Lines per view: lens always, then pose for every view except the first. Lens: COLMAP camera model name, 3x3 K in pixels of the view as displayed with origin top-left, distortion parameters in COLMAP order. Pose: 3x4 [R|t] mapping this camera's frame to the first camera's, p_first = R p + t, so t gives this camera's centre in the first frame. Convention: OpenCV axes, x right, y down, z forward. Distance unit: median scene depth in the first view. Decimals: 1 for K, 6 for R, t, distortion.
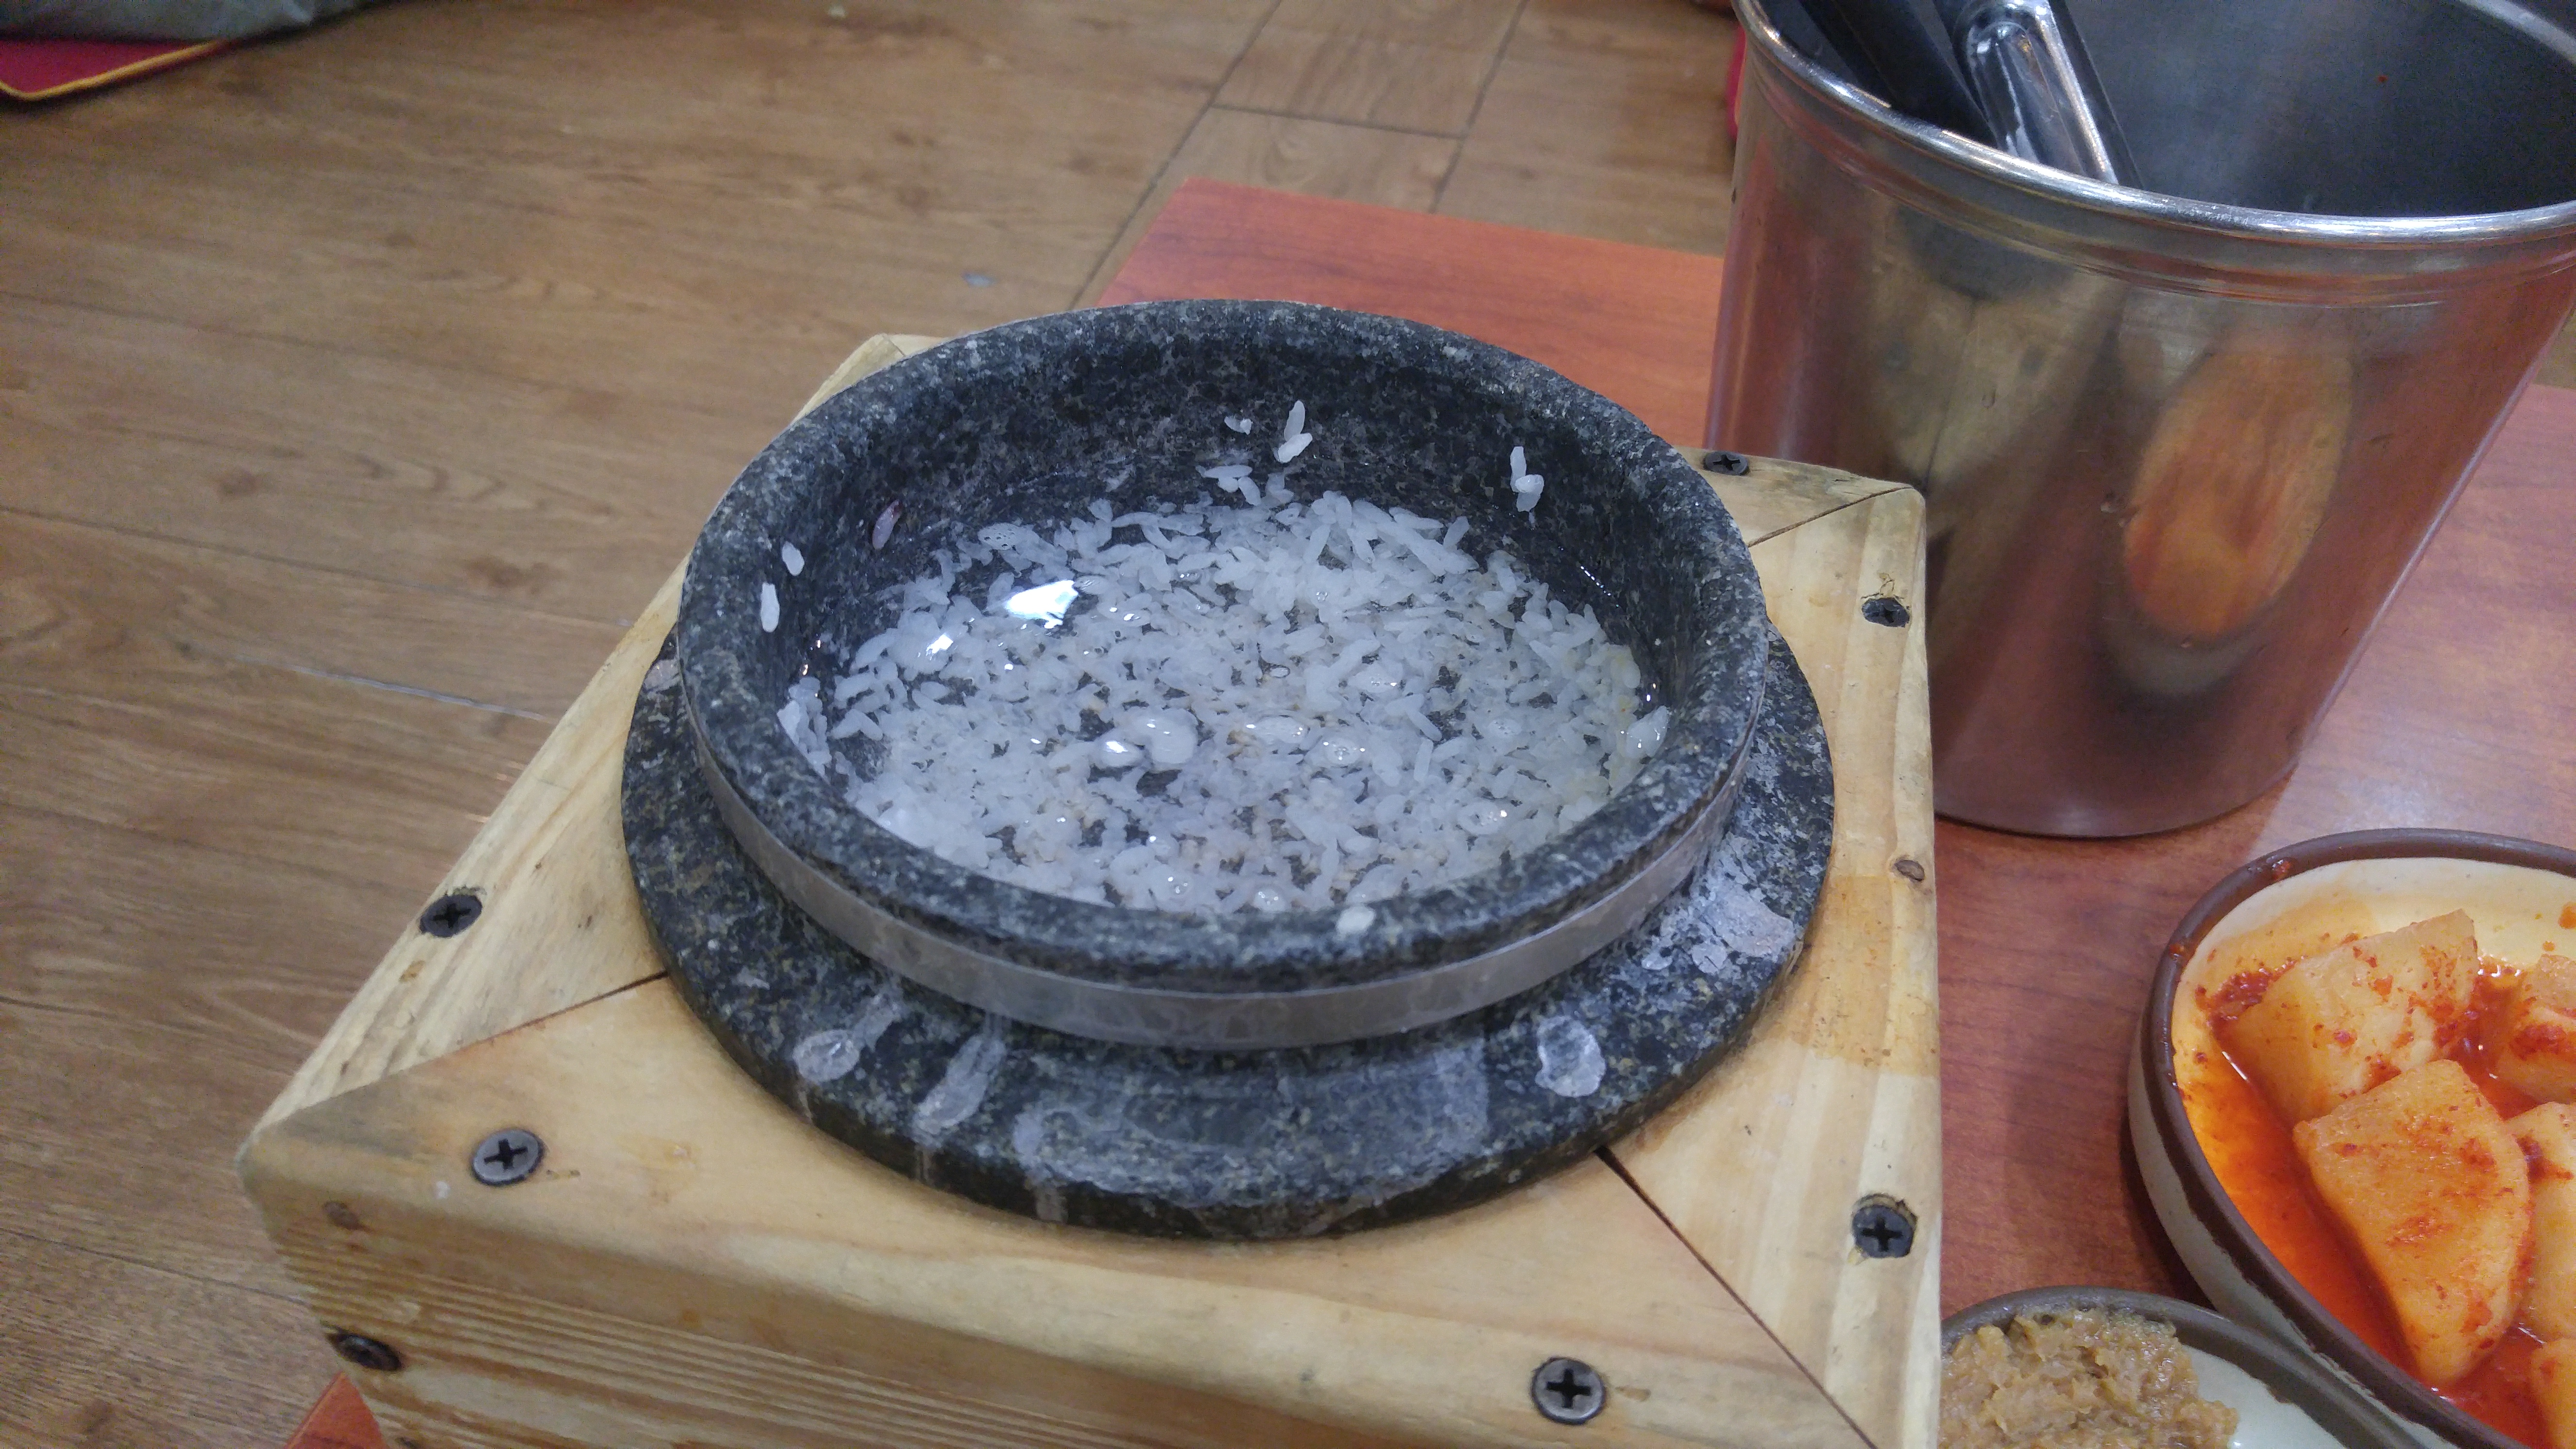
lens RADIAL K [[2018.1, 0, 1302.0], [0, 2018.1, 745.2], [0, 0, 1]] dist [0.027657, 0.006029]
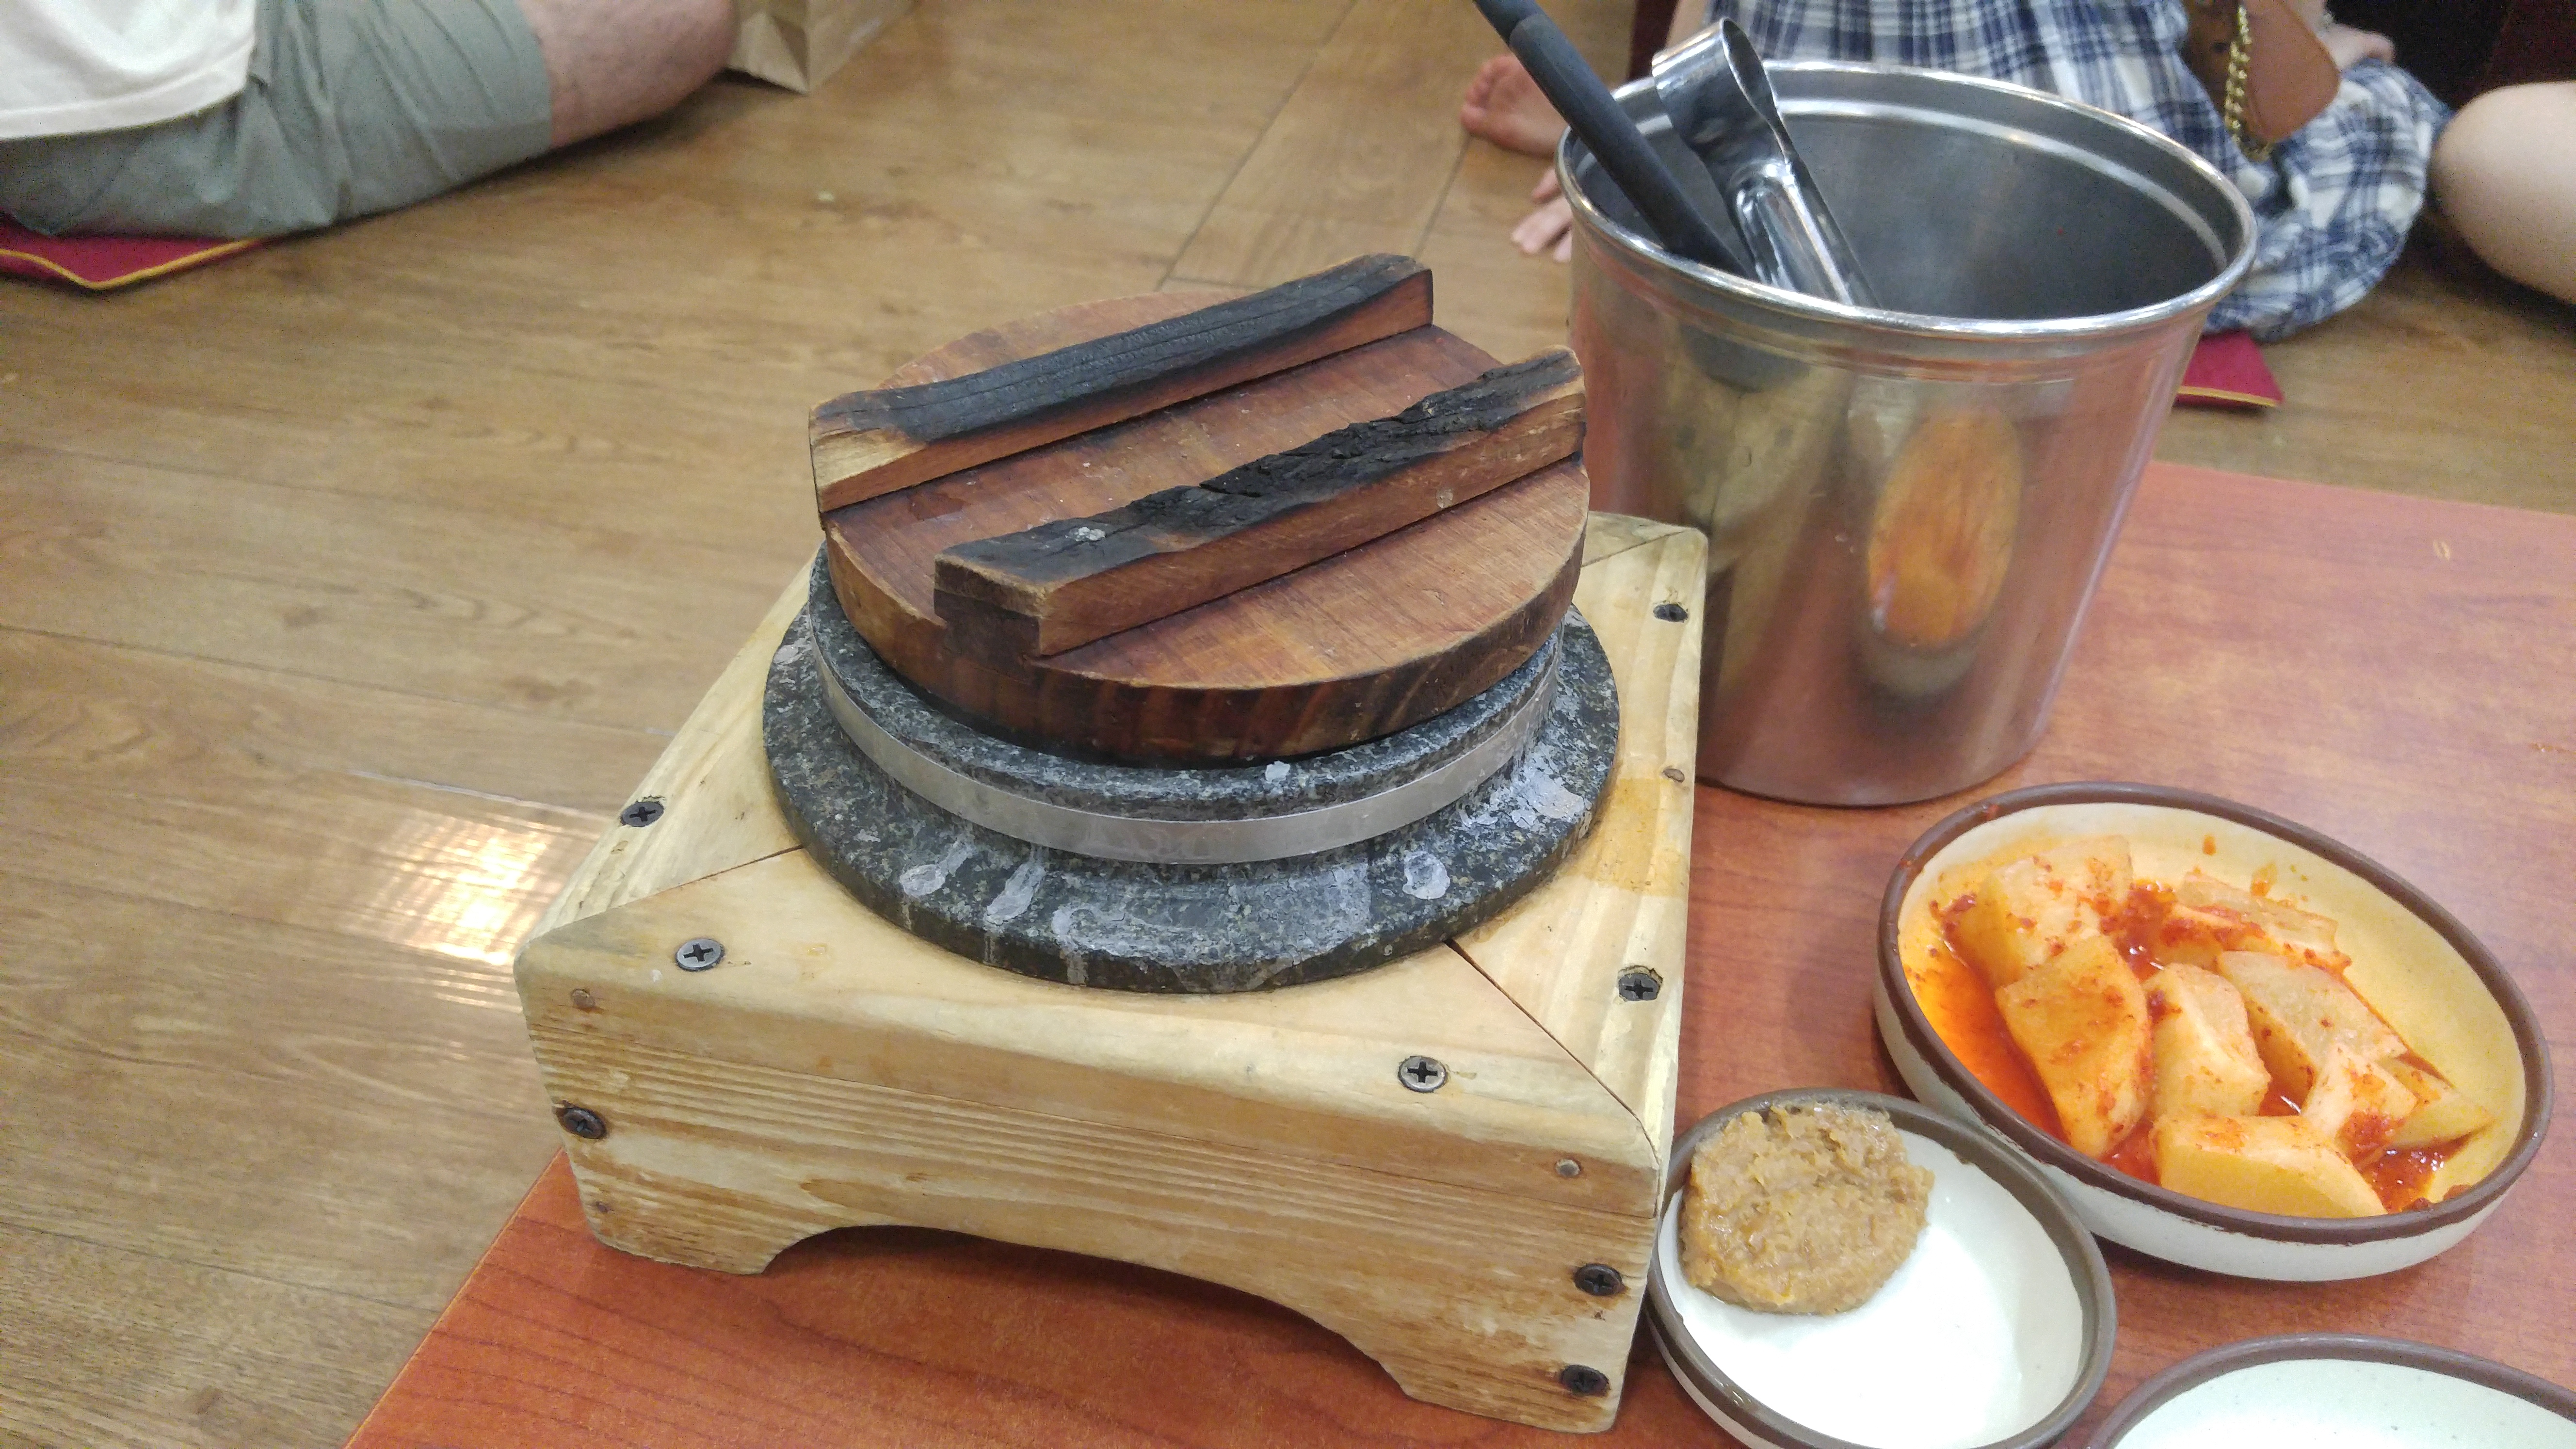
lens RADIAL K [[1993.1, 0, 1289.9], [0, 1993.1, 750.4], [0, 0, 1]] dist [0.208810, -0.487602]
pose [[0.999778, -0.015019, 0.014778, 0.011934], [0.016172, 0.996560, -0.081278, 0.170233], [-0.013506, 0.081499, 0.996582, -0.439366]]
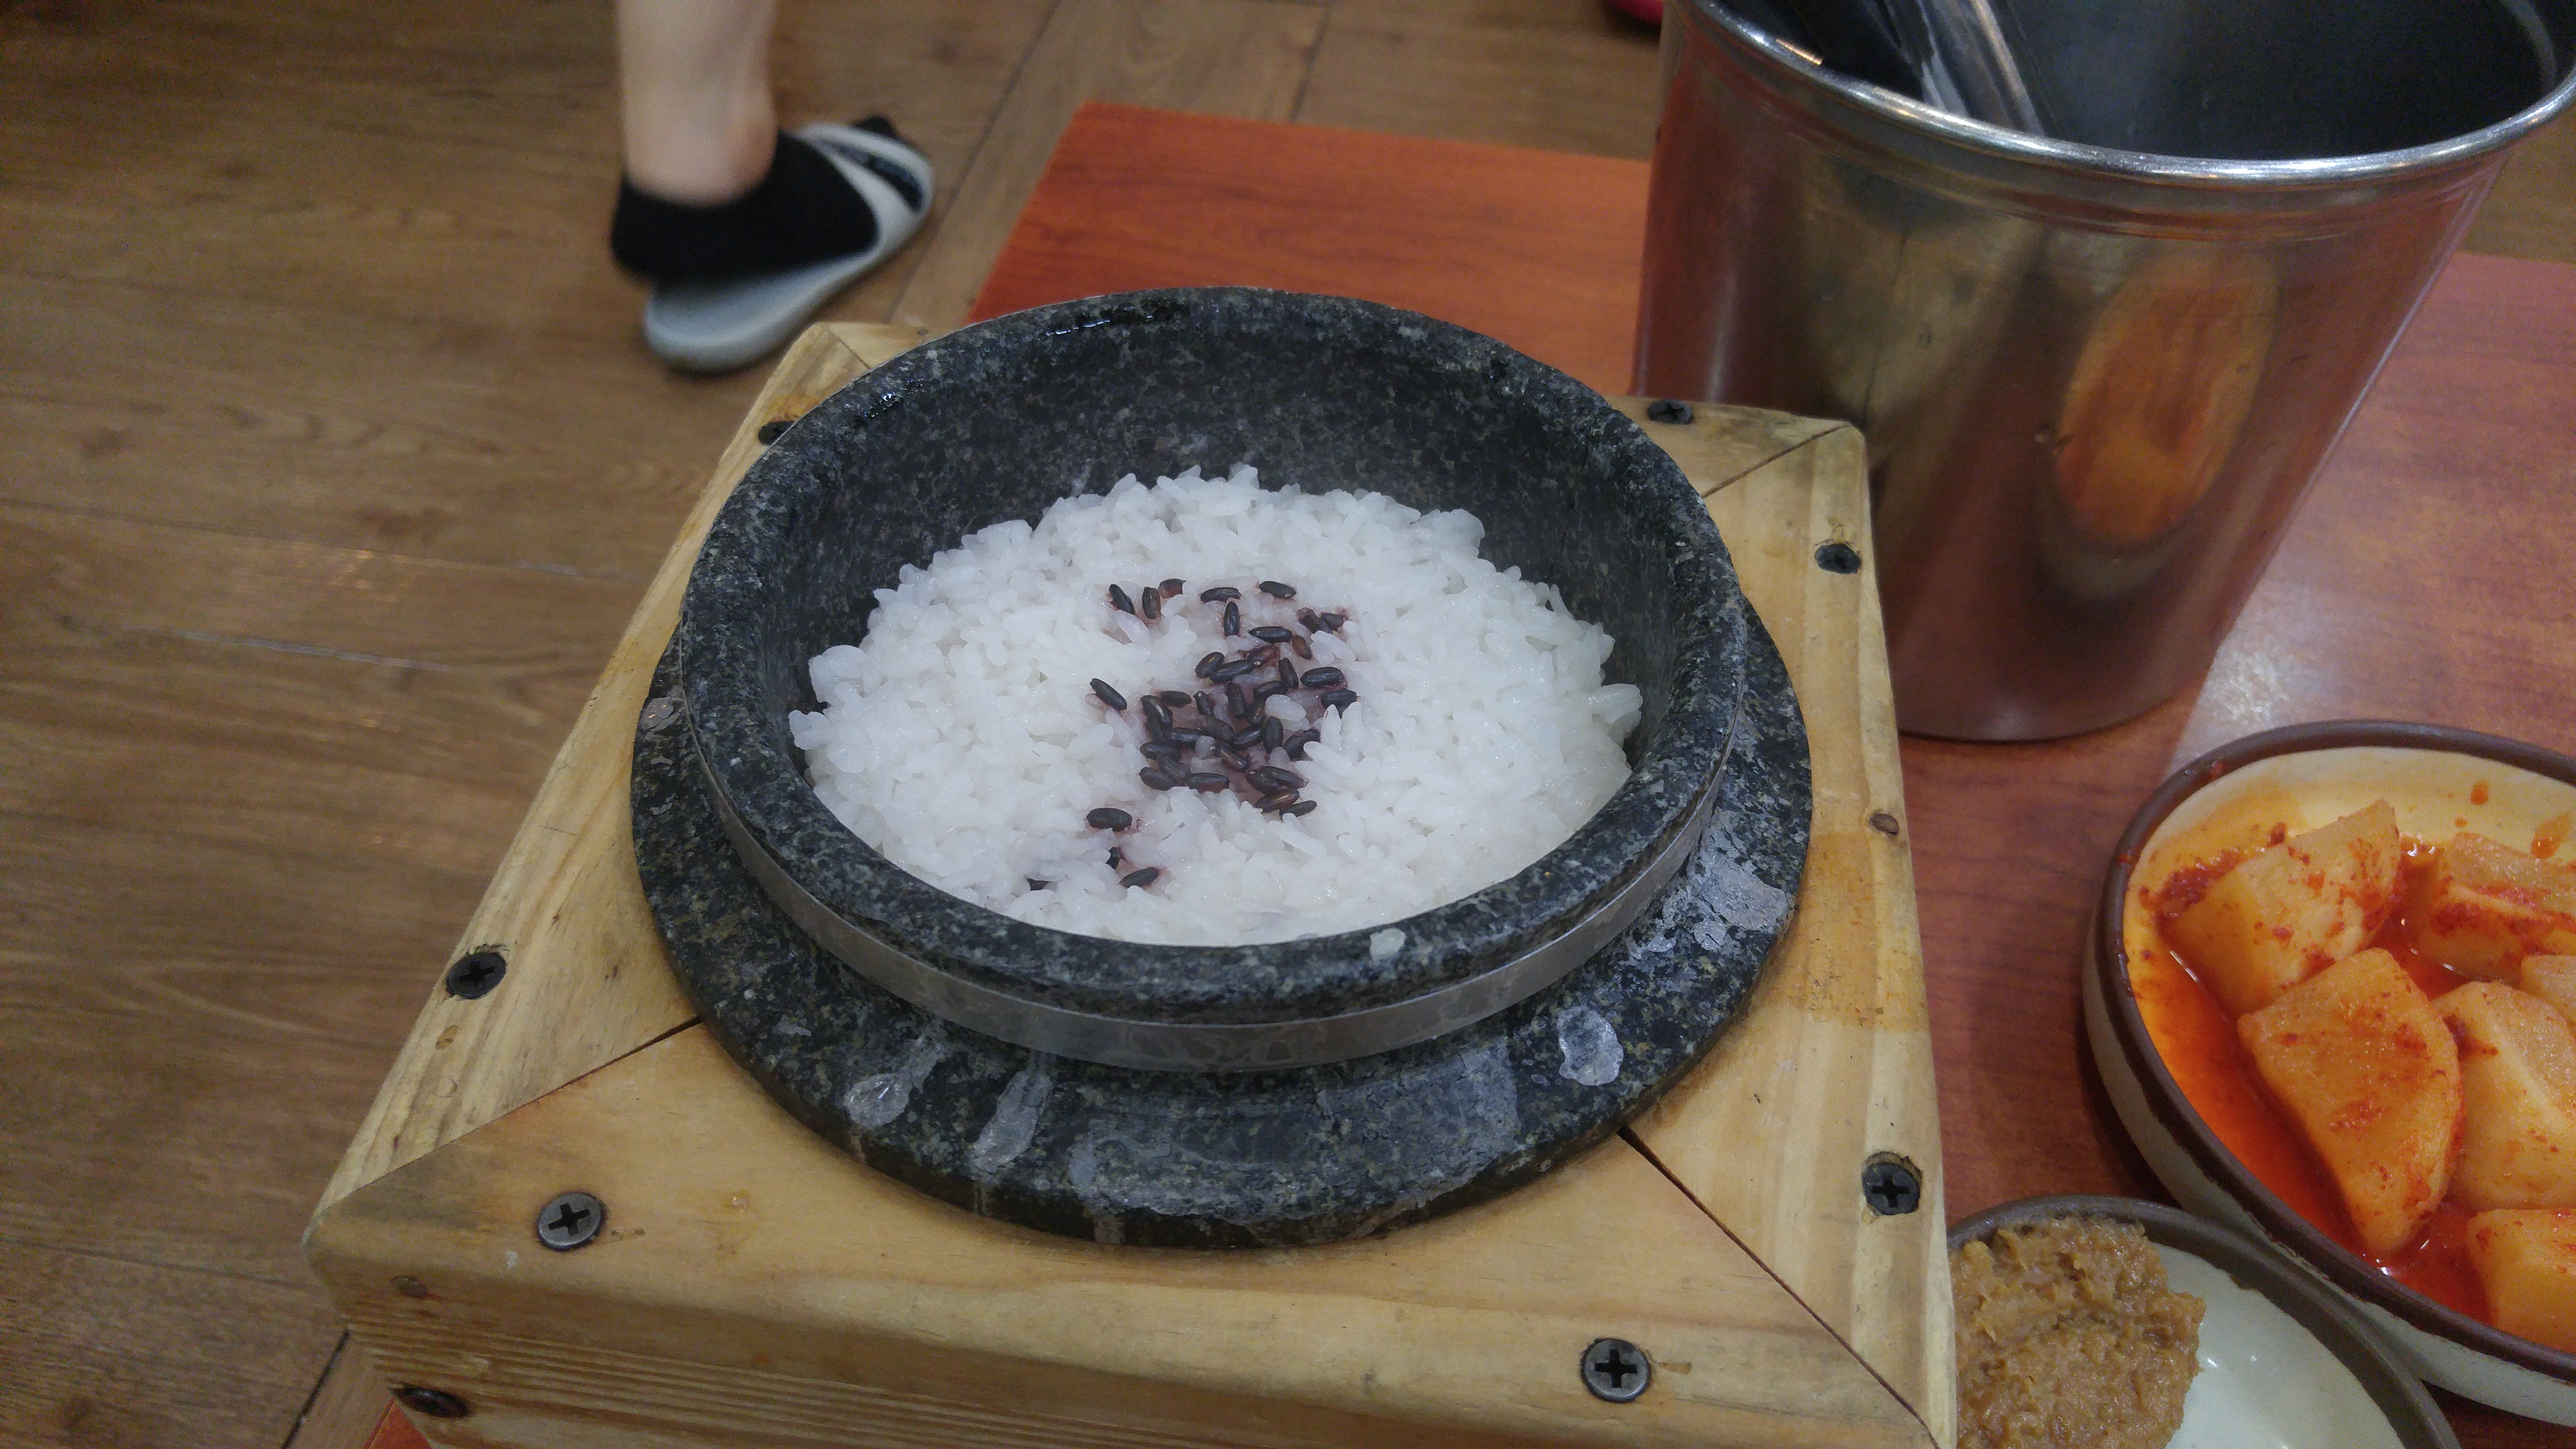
lens RADIAL K [[2025.6, 0, 1288.0], [0, 2025.6, 724.5], [0, 0, 1]] dist [0.027853, 0.001047]
pose [[0.996620, -0.066763, 0.047869, -0.058707], [0.063598, 0.995866, 0.064852, -0.084926], [-0.052001, -0.061589, 0.996746, -0.027919]]
